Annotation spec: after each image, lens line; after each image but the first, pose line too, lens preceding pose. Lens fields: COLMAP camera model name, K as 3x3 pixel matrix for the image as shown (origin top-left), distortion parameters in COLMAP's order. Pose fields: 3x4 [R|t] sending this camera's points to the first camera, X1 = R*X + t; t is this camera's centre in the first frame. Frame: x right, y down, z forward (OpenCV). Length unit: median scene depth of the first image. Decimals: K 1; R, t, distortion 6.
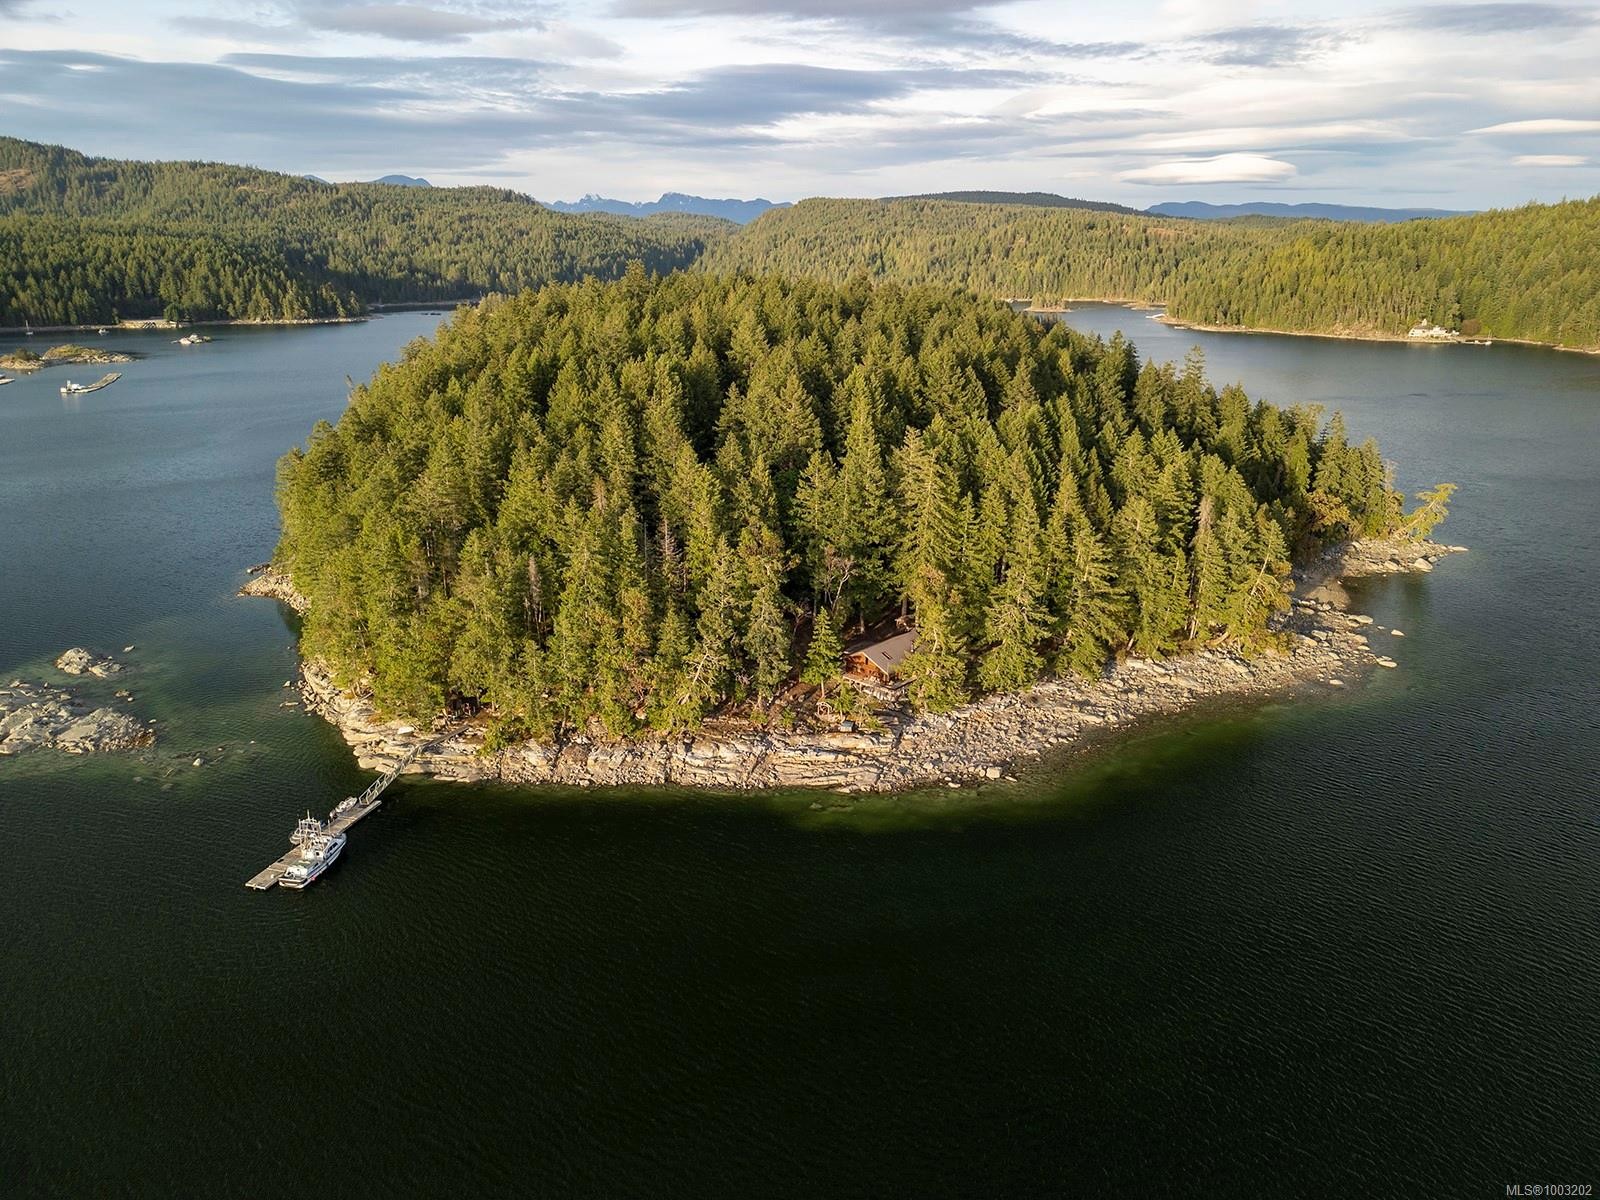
lens RADIAL K [[1098.9, 0, 800.0], [0, 1098.9, 600.0], [0, 0, 1]] dist [0.190089, -0.000120]
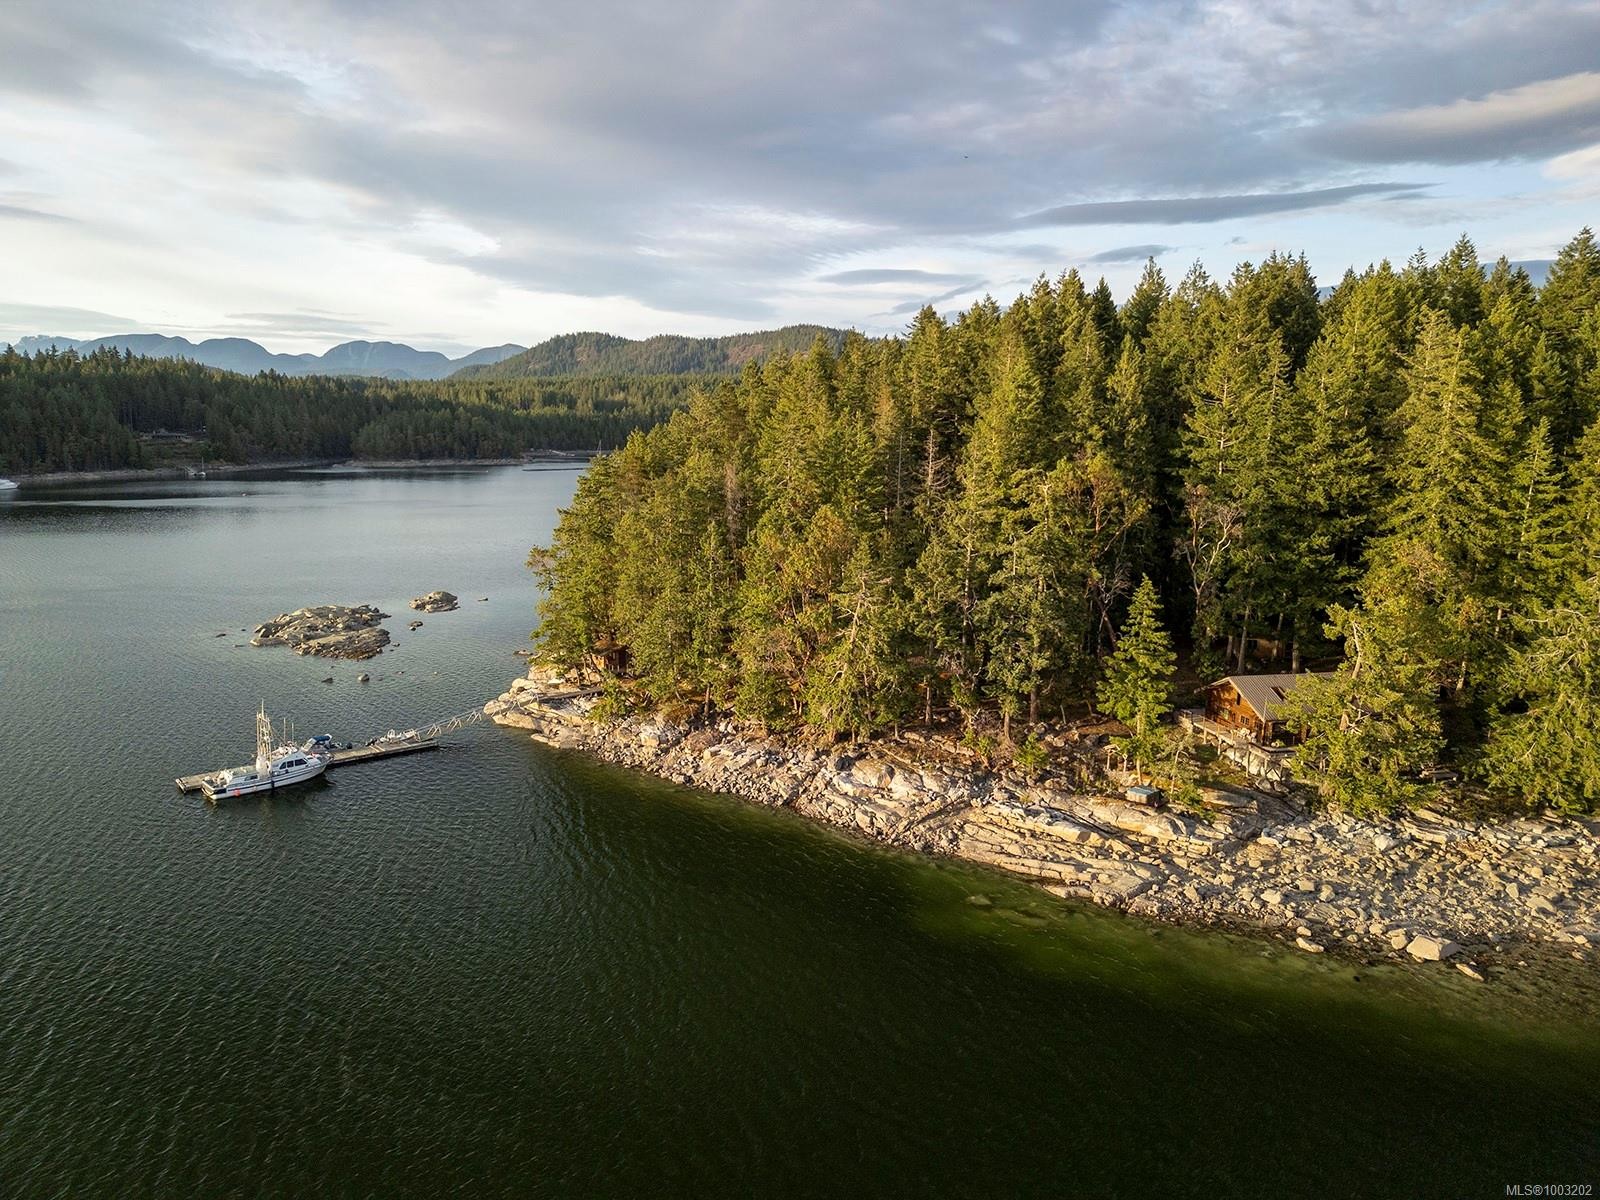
lens RADIAL K [[1107.2, 0, 800.0], [0, 1107.2, 600.0], [0, 0, 1]] dist [0.072091, -0.070467]
pose [[0.815663, 0.095573, -0.570578, 0.203689], [-0.180613, 0.979033, -0.094202, 0.104974], [0.549611, 0.179891, 0.815823, 0.471951]]
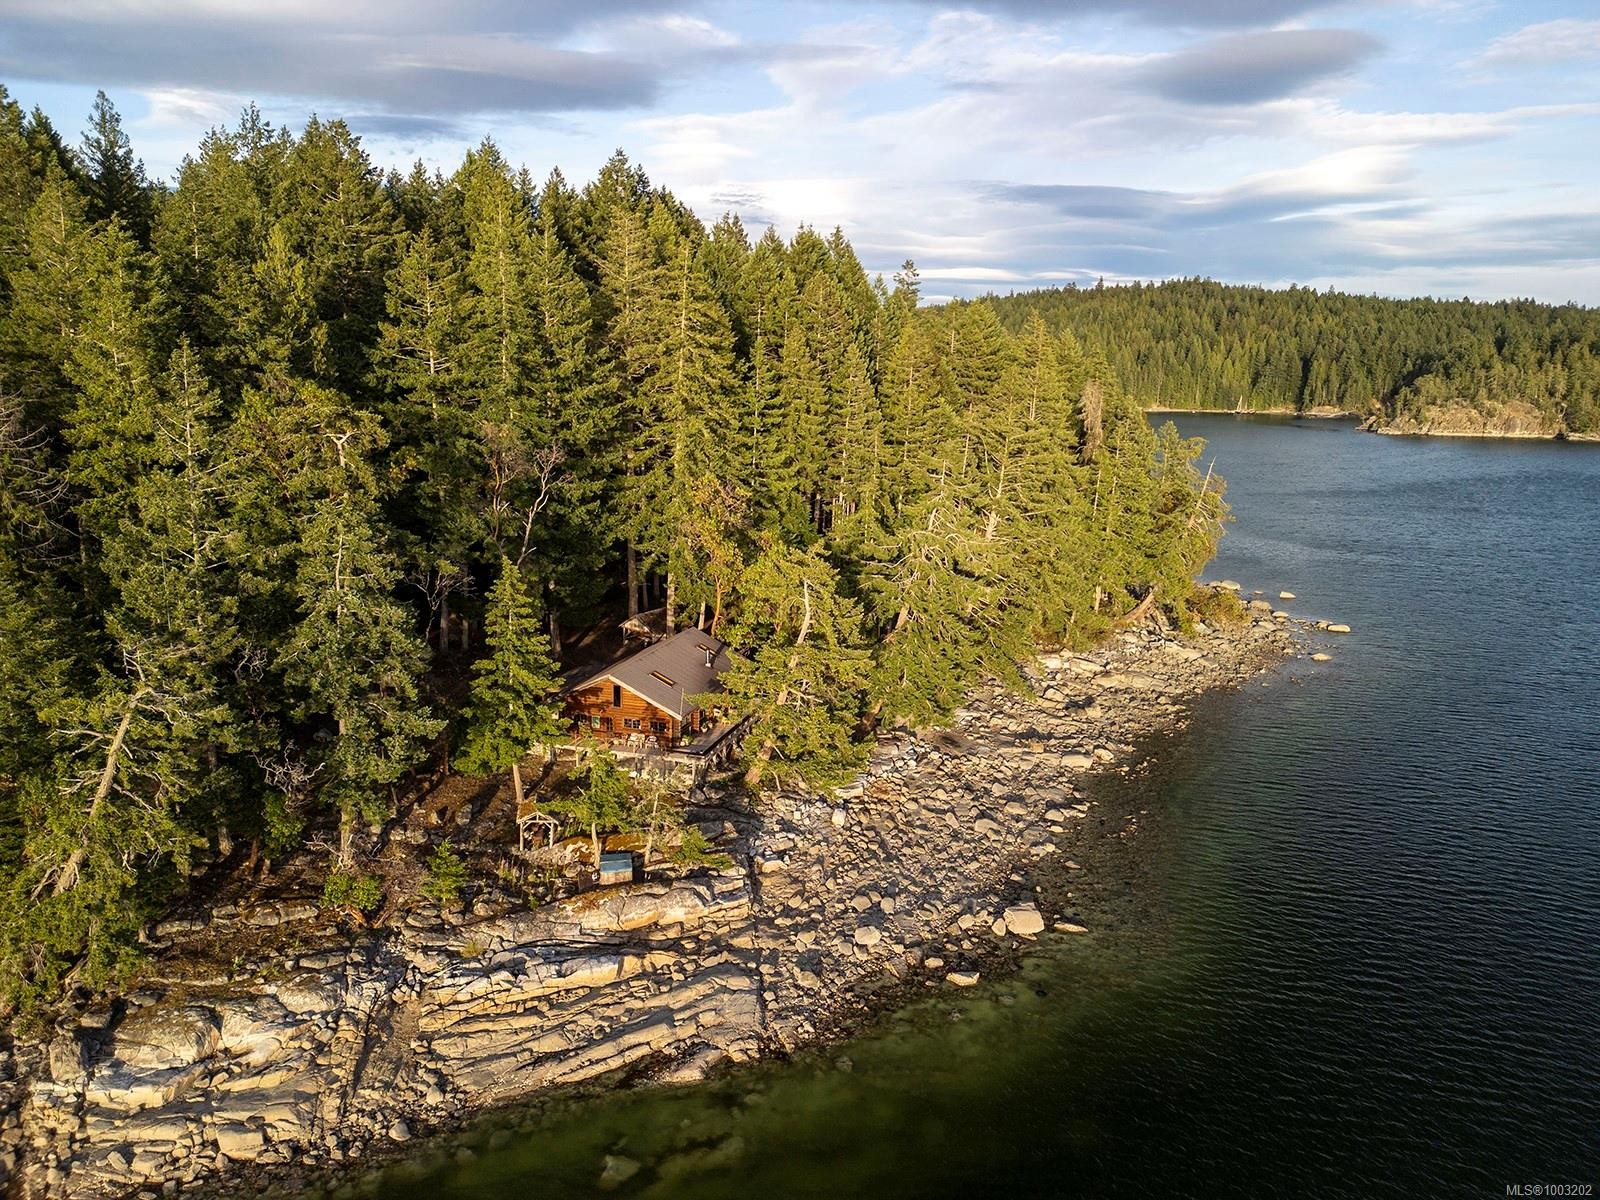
lens RADIAL K [[1107.2, 0, 800.0], [0, 1107.2, 600.0], [0, 0, 1]] dist [0.072091, -0.070467]
pose [[0.909429, -0.078507, 0.408381, -0.045615], [0.117033, 0.990645, -0.070180, 0.060574], [-0.399051, 0.111618, 0.910110, 0.637740]]
